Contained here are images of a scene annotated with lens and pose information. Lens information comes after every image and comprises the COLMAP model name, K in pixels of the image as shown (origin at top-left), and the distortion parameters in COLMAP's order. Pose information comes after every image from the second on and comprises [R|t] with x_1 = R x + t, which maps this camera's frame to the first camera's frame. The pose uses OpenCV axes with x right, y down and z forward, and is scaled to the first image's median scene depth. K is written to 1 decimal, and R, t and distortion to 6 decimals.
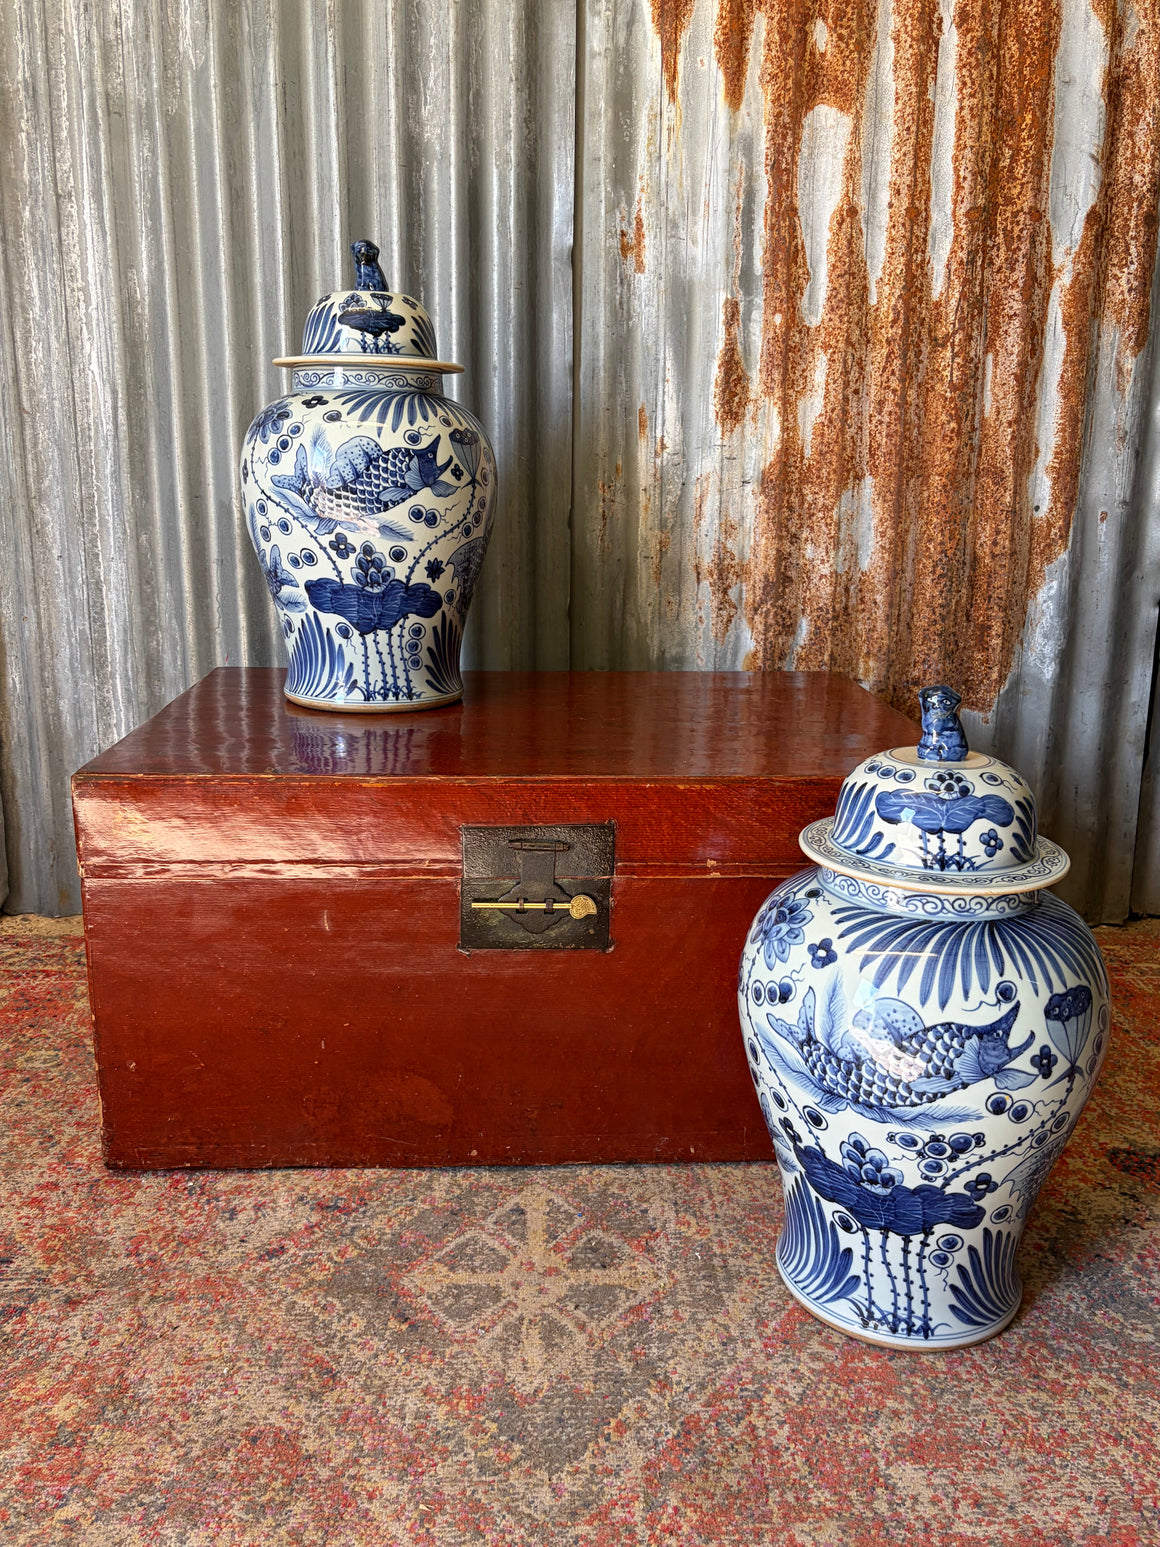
lens RADIAL K [[1279.2, 0, 577.6], [0, 1279.2, 775.5], [0, 0, 1]] dist [0.009143, 0.015681]
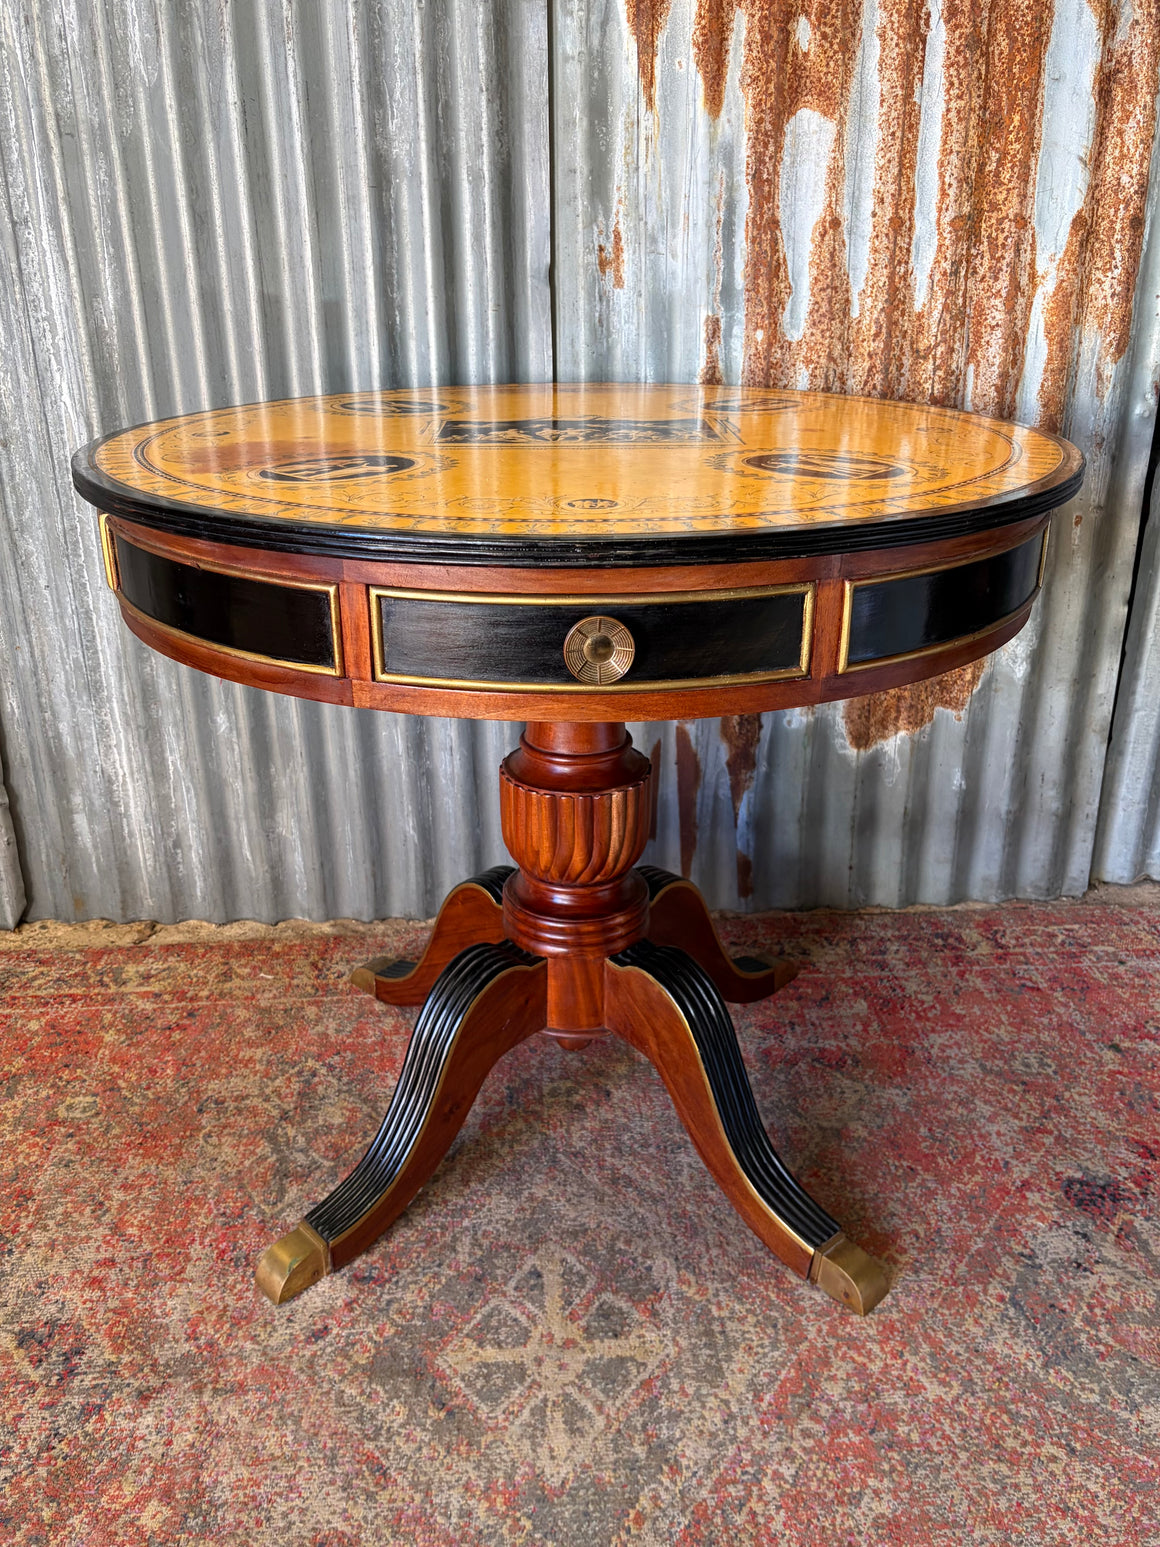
lens RADIAL K [[1251.2, 0, 578.0], [0, 1251.2, 772.4], [0, 0, 1]] dist [0.021666, -0.007166]
pose [[0.999357, -0.028834, 0.021303, -0.014148], [0.025175, 0.987501, 0.155592, -0.181340], [-0.025523, -0.154956, 0.987592, -0.005617]]
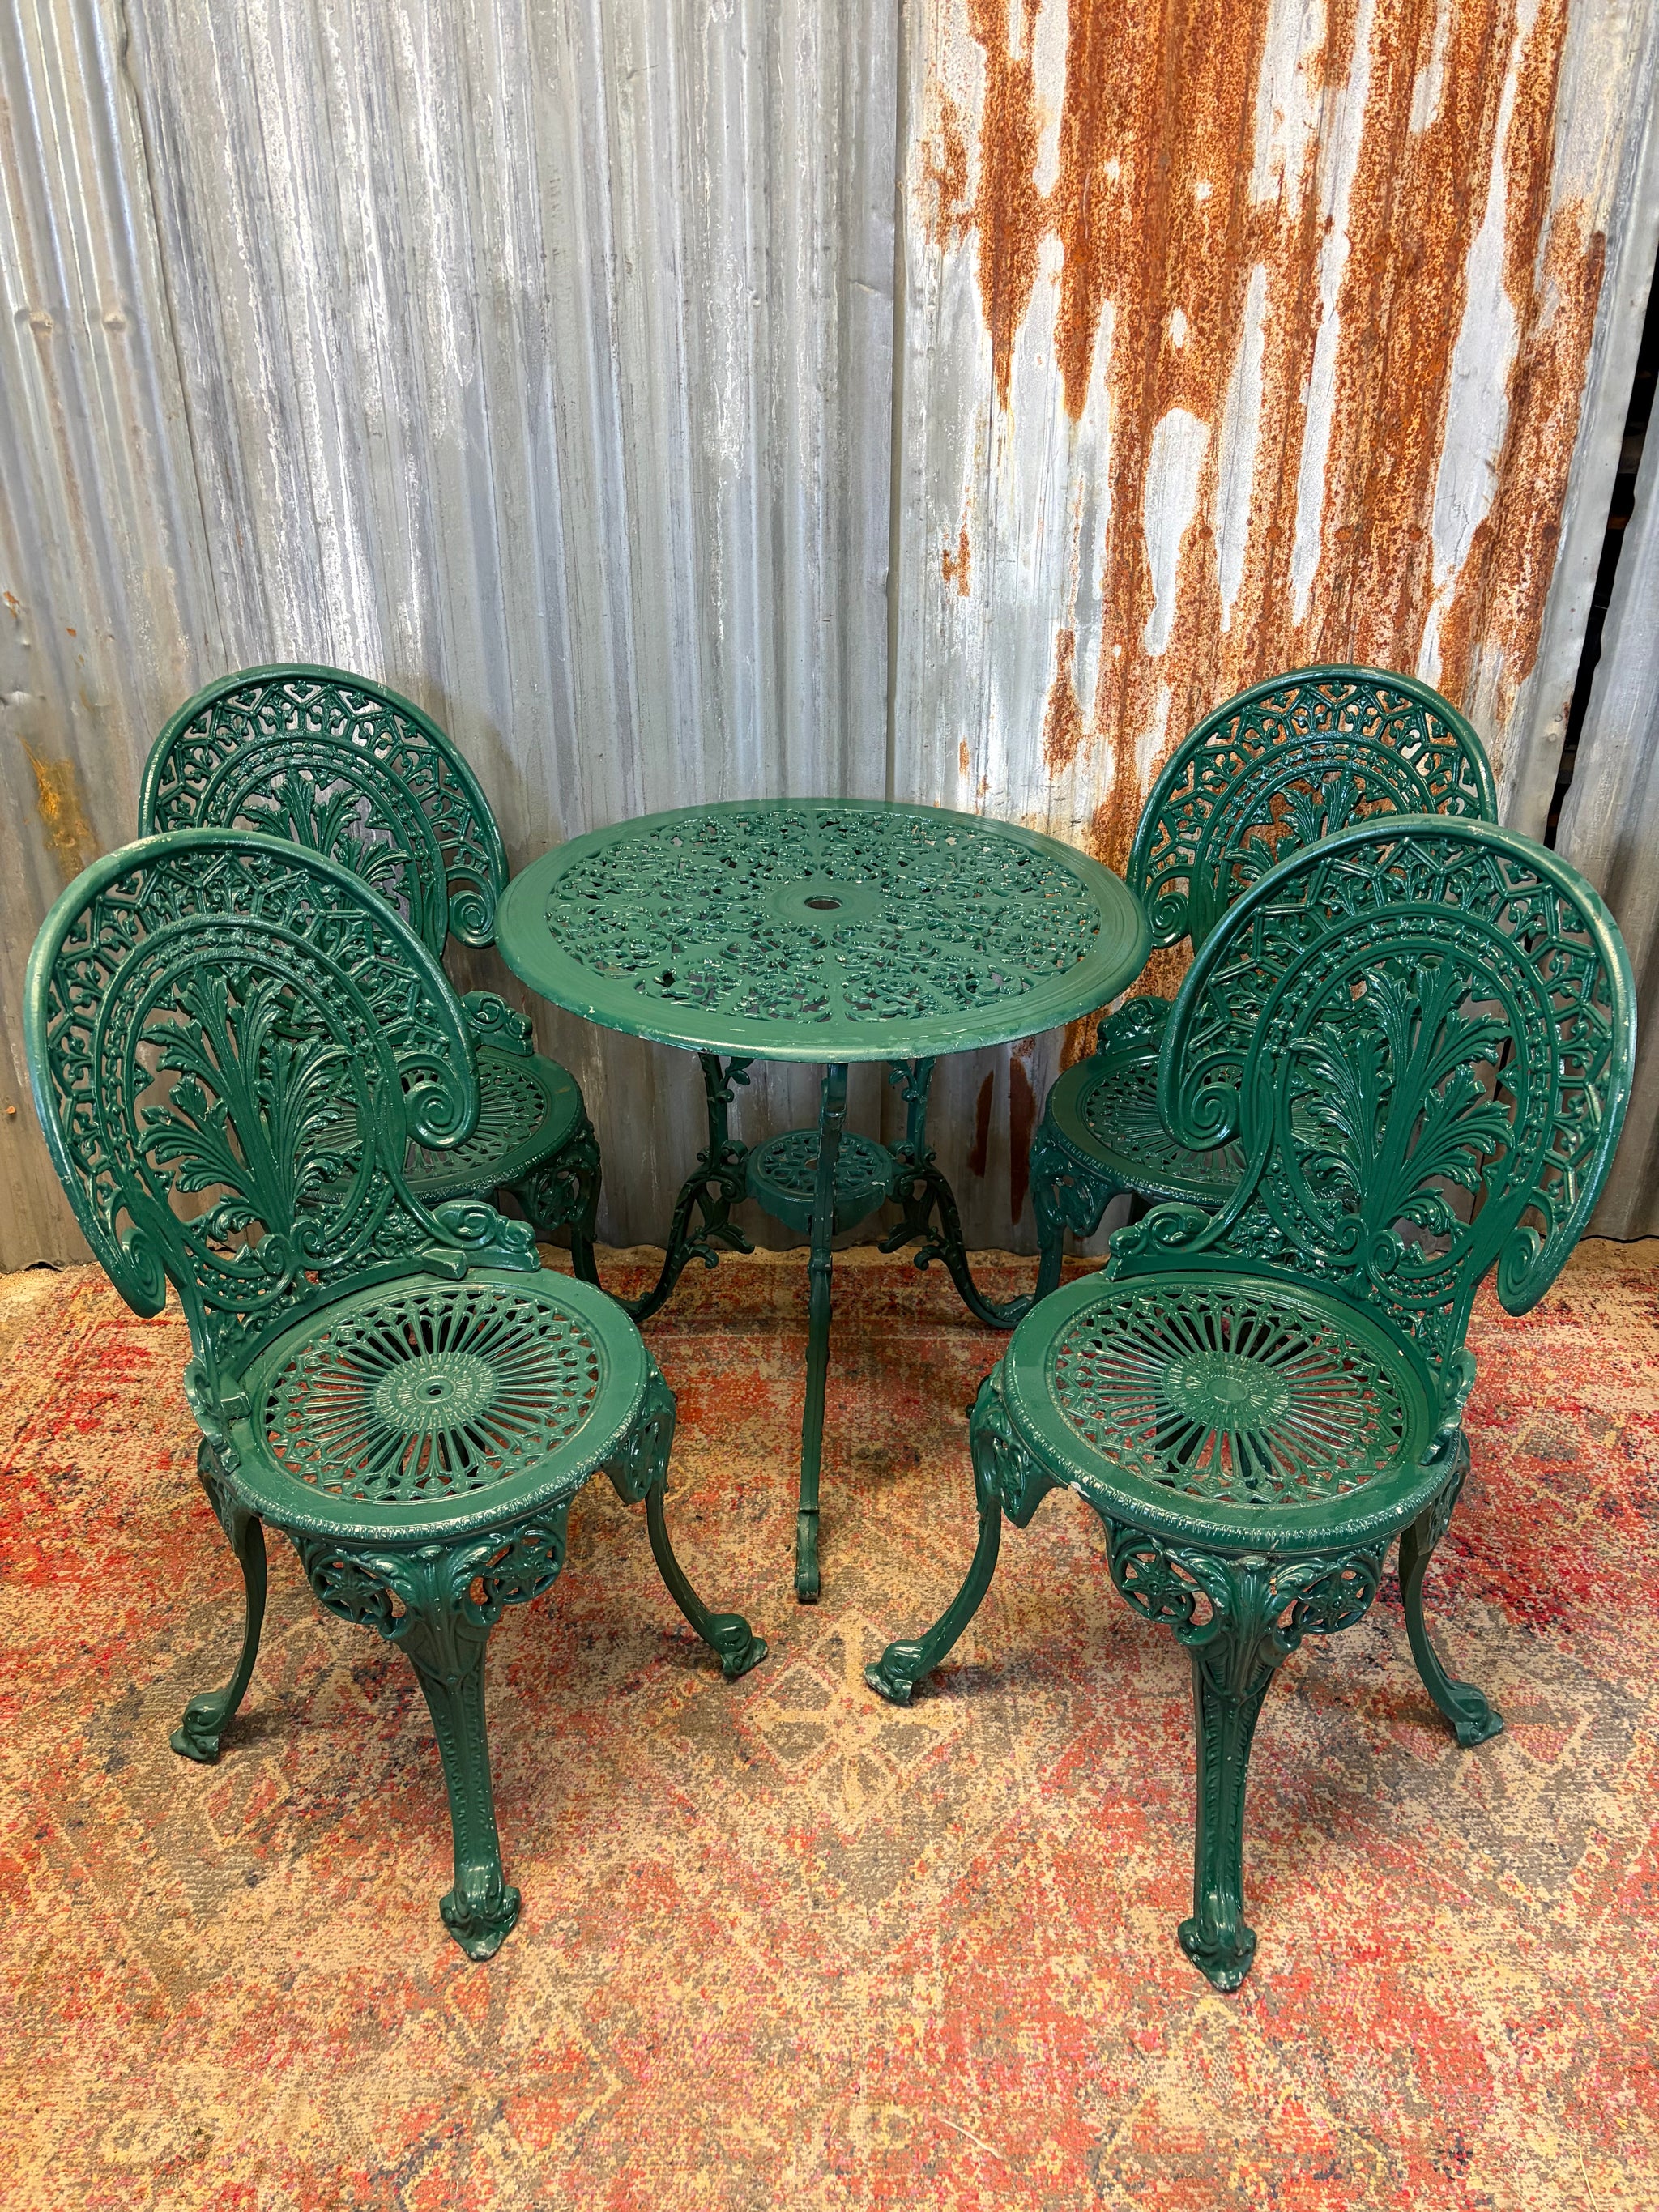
lens RADIAL K [[1670.6, 0, 825.1], [0, 1670.6, 1112.0], [0, 0, 1]] dist [0.028159, -0.005780]
pose [[0.999347, 0.005542, -0.035706, -0.004390], [0.003947, 0.965512, 0.260327, -0.358641], [0.035917, -0.260298, 0.964860, -0.230289]]
